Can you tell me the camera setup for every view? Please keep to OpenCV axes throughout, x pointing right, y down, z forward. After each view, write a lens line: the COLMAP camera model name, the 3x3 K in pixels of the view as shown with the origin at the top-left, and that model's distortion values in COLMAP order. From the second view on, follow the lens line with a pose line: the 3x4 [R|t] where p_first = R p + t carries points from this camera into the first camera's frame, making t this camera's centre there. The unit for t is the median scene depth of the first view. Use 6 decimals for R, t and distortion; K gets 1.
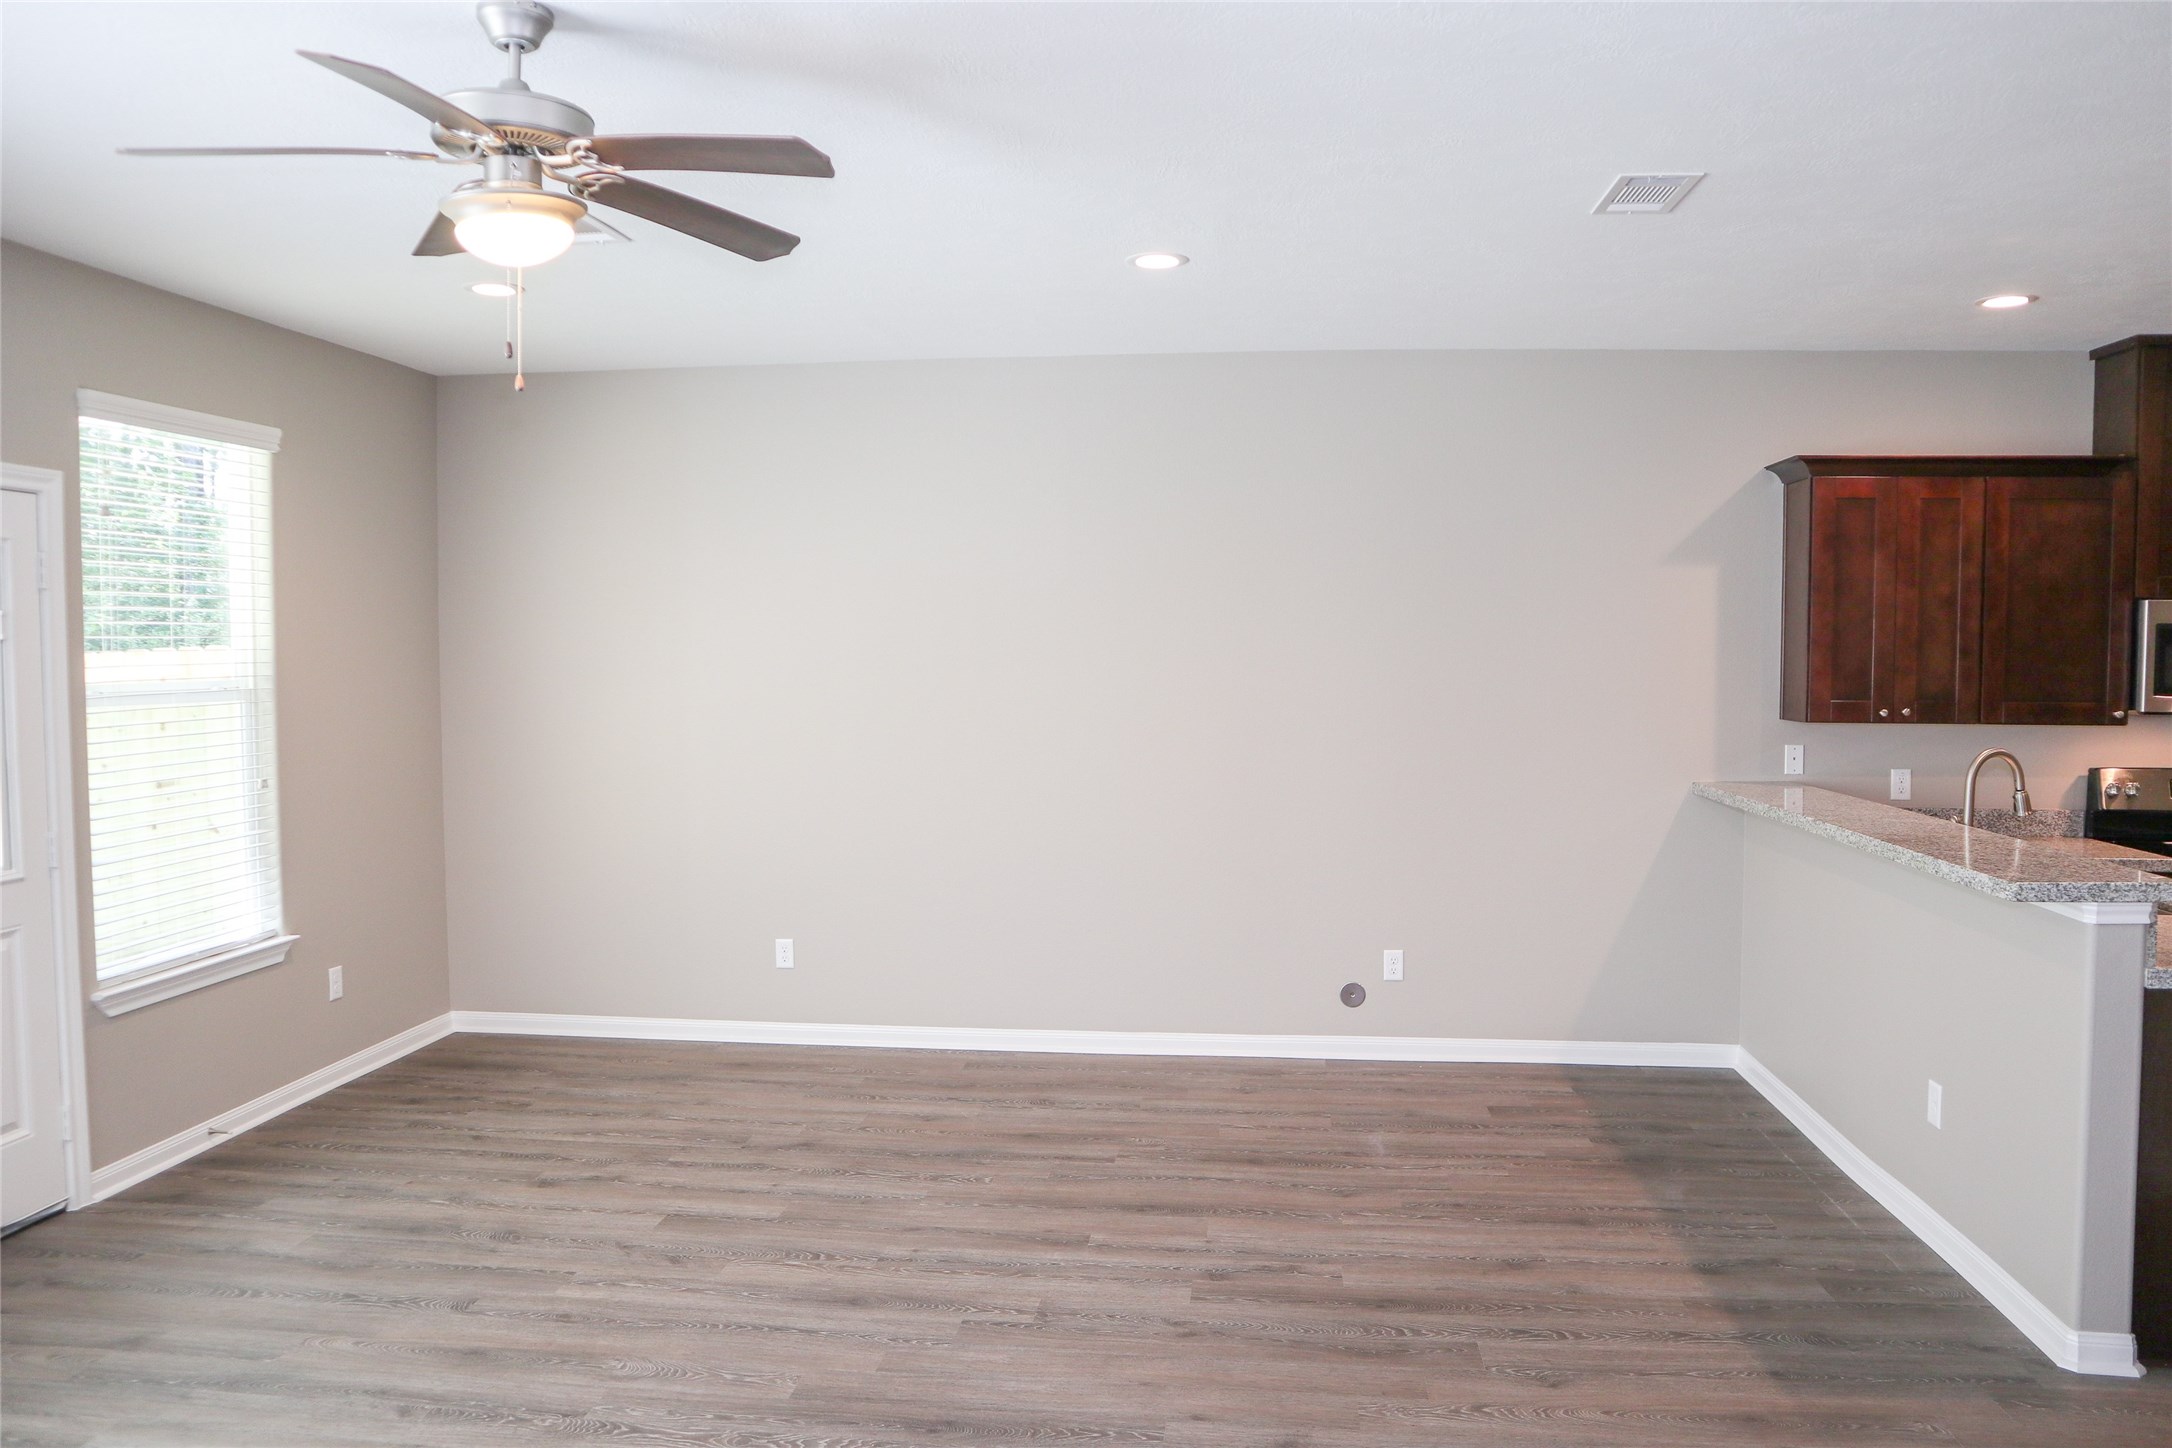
lens RADIAL K [[1561.8, 0, 1100.4], [0, 1561.8, 725.7], [0, 0, 1]] dist [-0.110802, 0.080187]
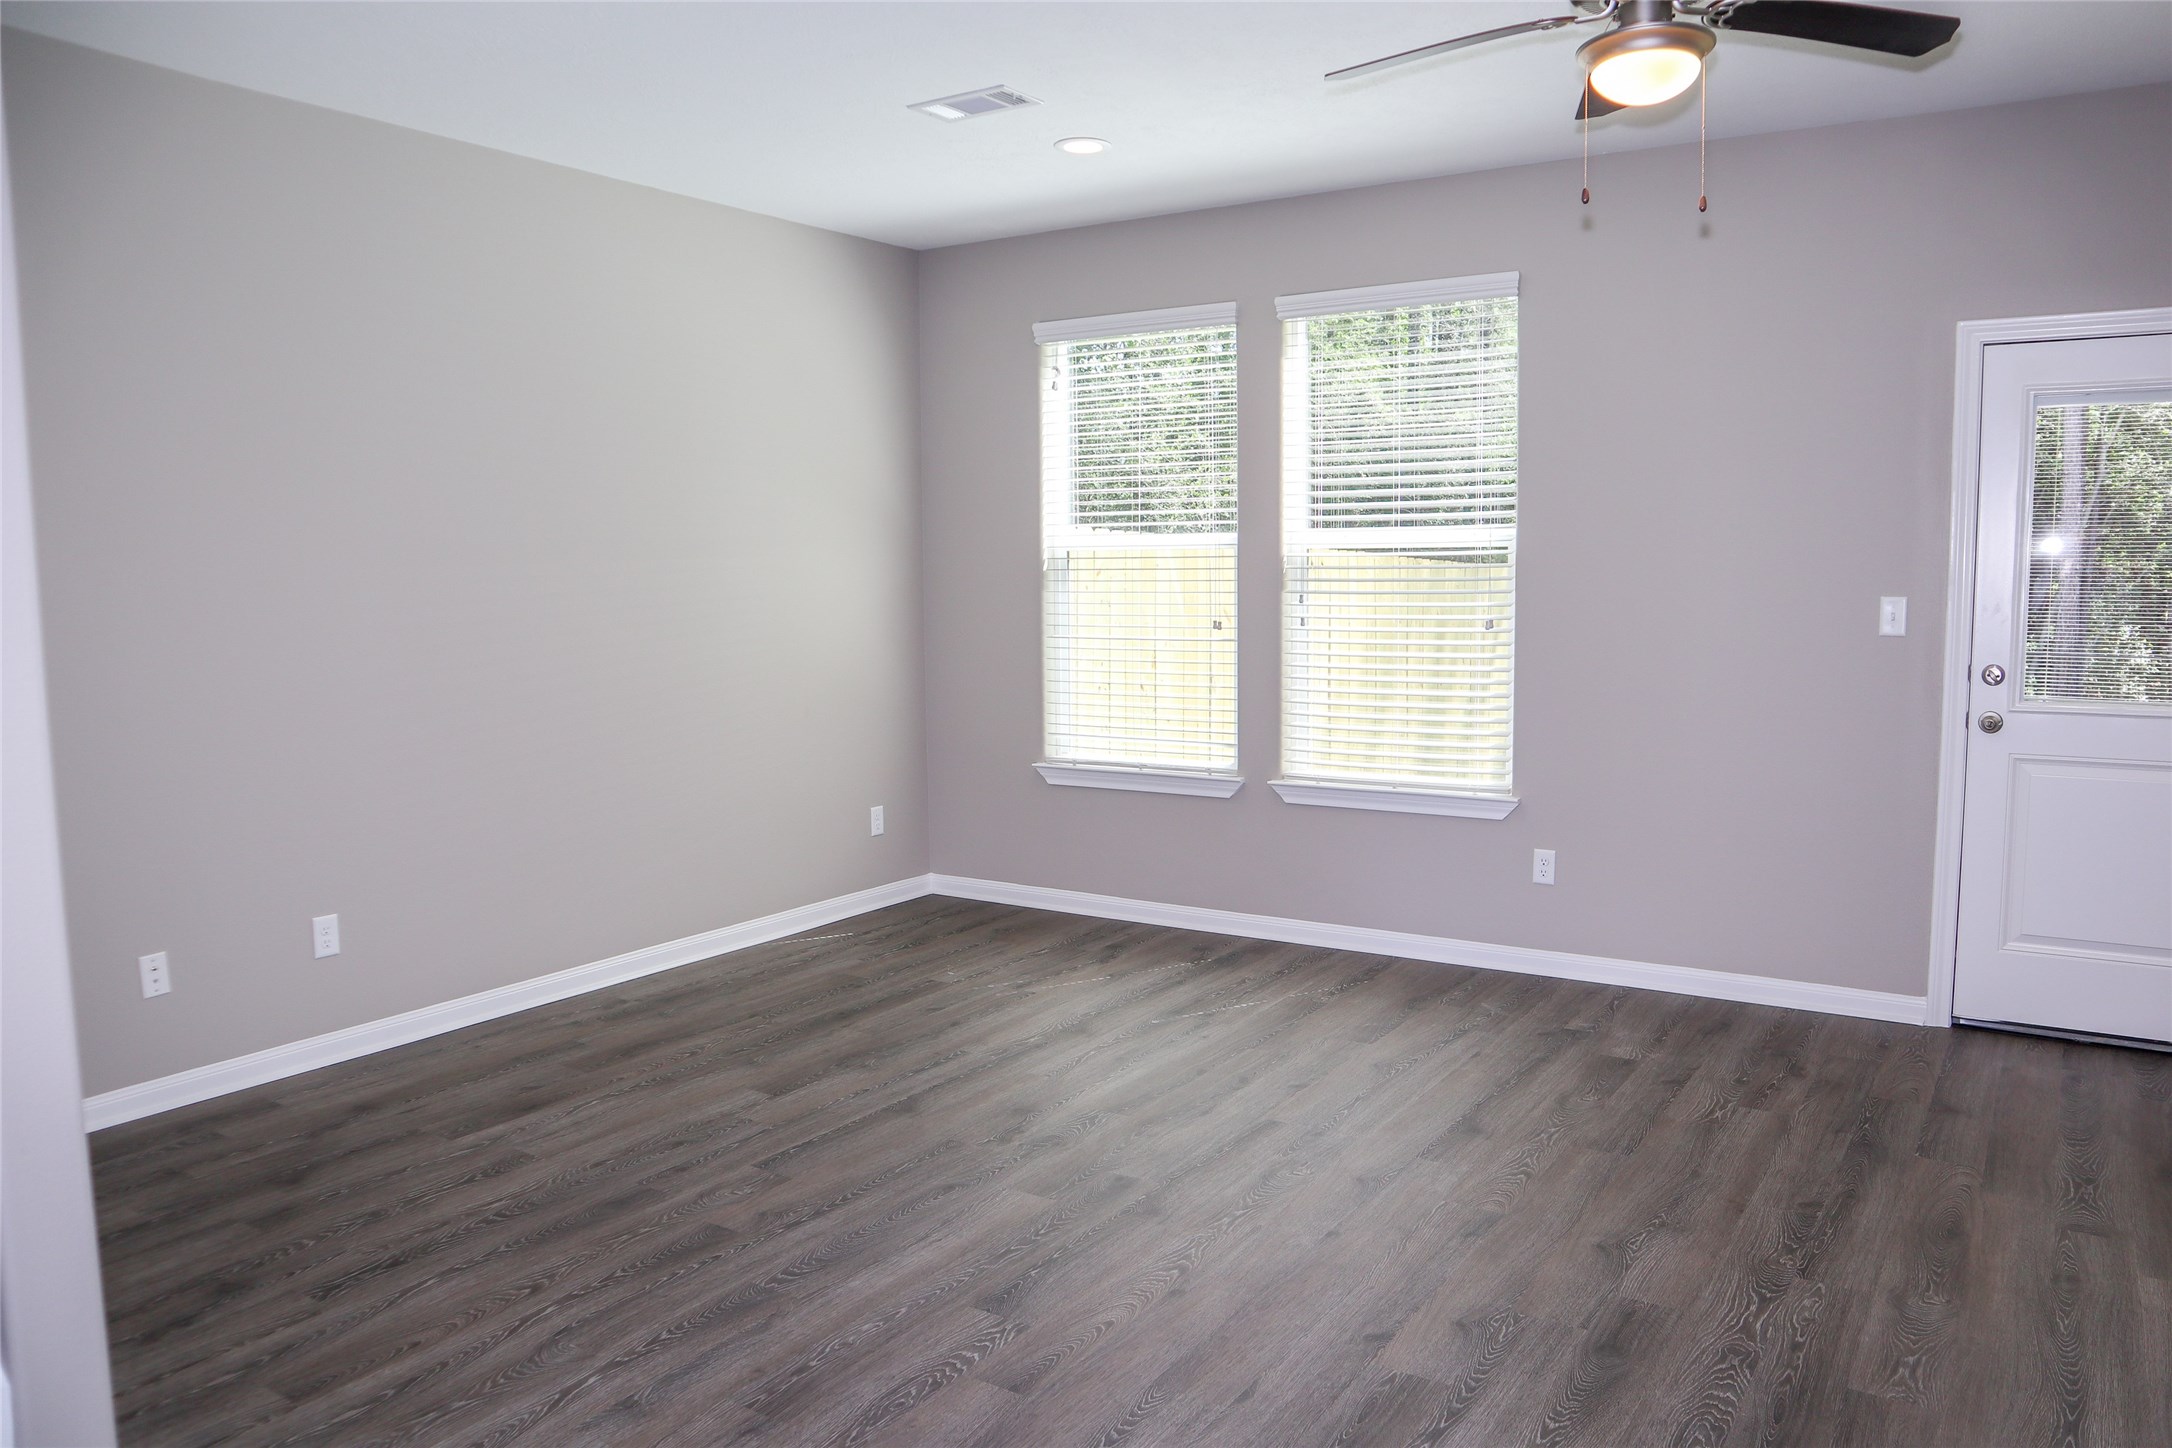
lens RADIAL K [[1538.1, 0, 1099.0], [0, 1538.1, 718.7], [0, 0, 1]] dist [-0.120596, 0.072785]
pose [[-0.449986, 0.095630, -0.887901, 0.419925], [-0.035572, 0.991541, 0.124820, 0.005129], [0.892327, 0.087751, -0.442778, 0.641164]]
